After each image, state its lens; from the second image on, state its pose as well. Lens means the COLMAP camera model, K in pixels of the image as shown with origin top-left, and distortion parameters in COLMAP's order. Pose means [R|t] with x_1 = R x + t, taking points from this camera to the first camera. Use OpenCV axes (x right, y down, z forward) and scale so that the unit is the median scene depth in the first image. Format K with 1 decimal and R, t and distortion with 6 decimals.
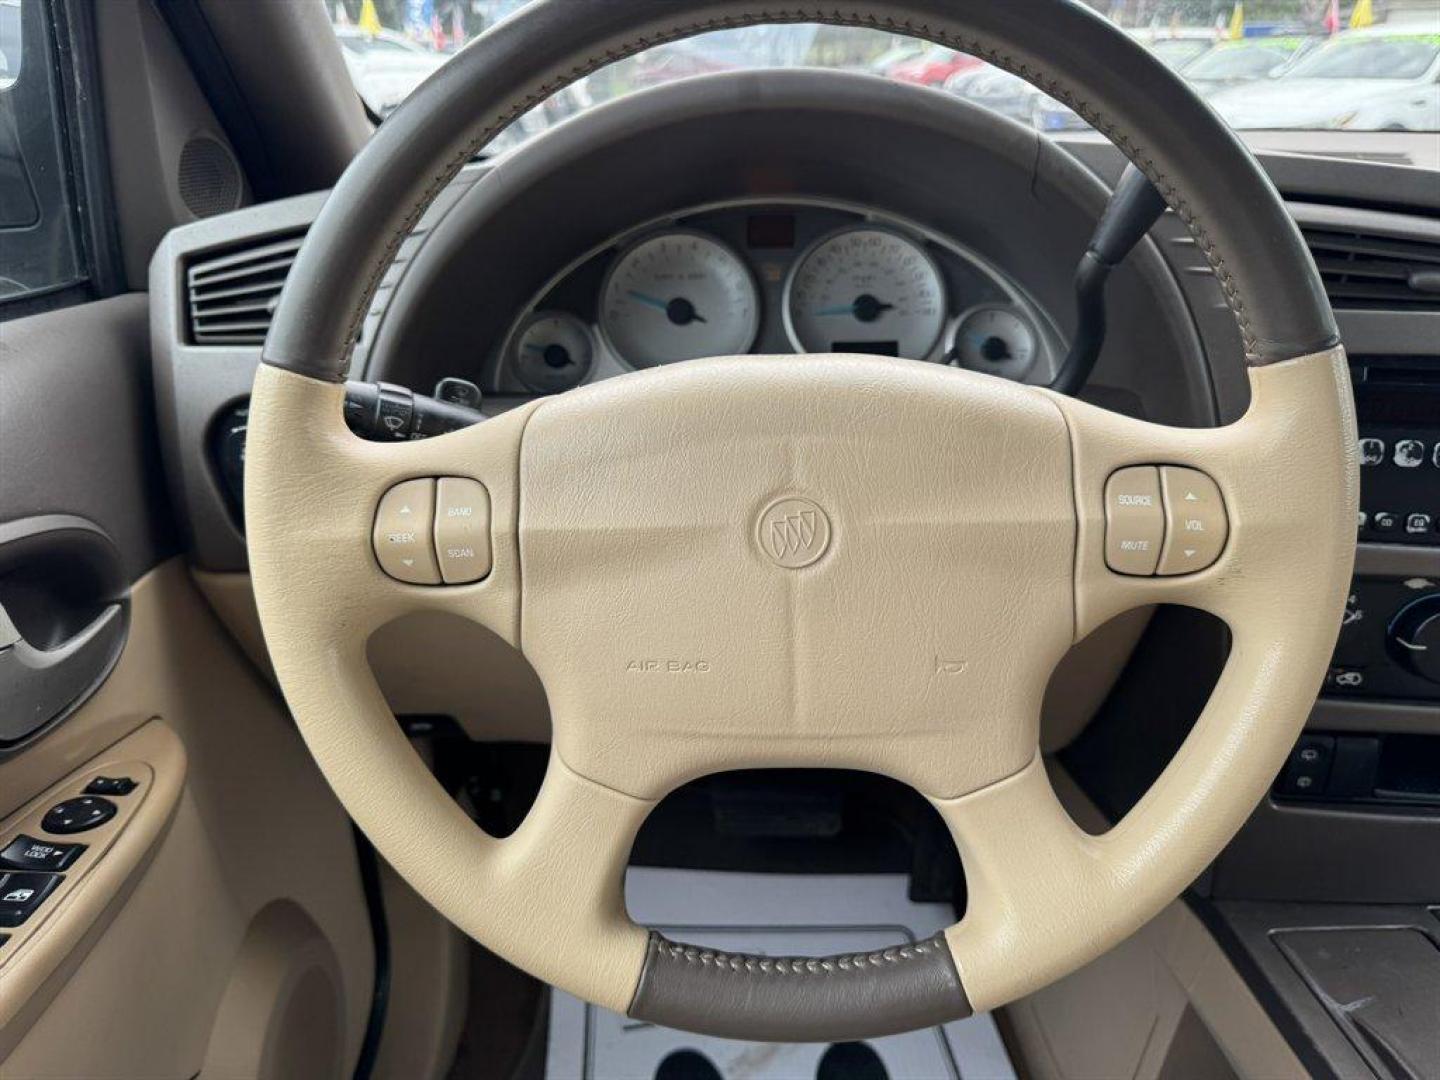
lens RADIAL K [[1069.1, 0, 720.0], [0, 1069.1, 540.0], [0, 0, 1]] dist [0.066554, -0.098050]
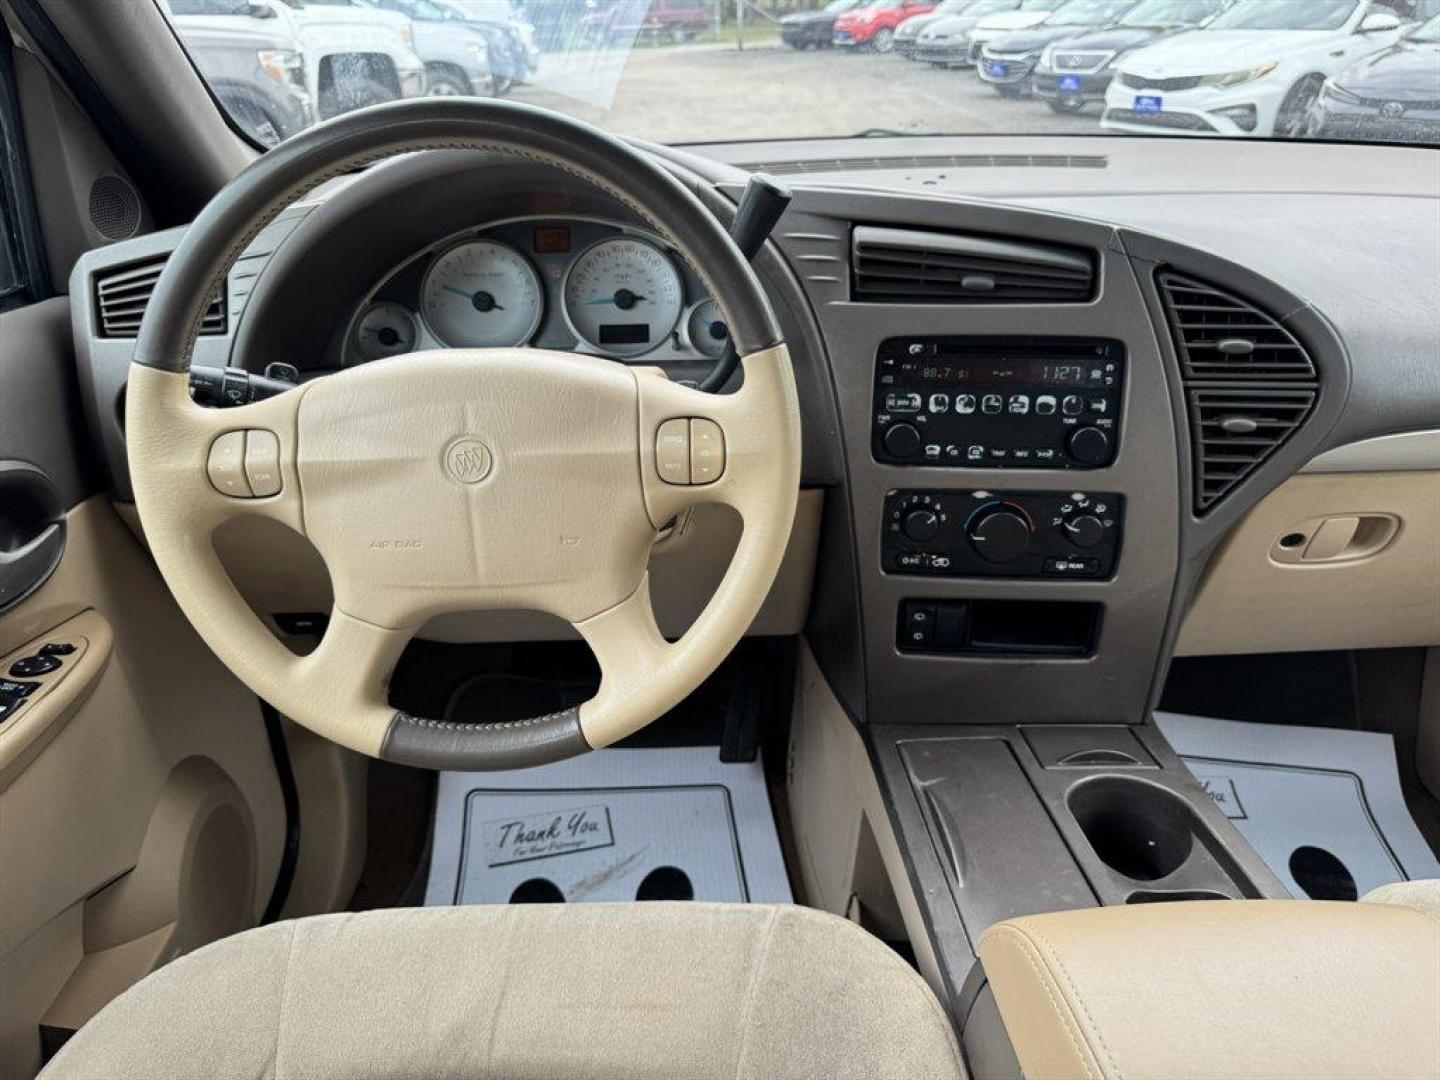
lens RADIAL K [[1056.8, 0, 720.0], [0, 1056.8, 540.0], [0, 0, 1]] dist [0.016822, -0.022966]
pose [[0.999038, -0.019133, 0.039450, 0.249196], [0.017190, 0.998650, 0.049017, 0.026555], [-0.040335, -0.048292, 0.998019, -0.410723]]
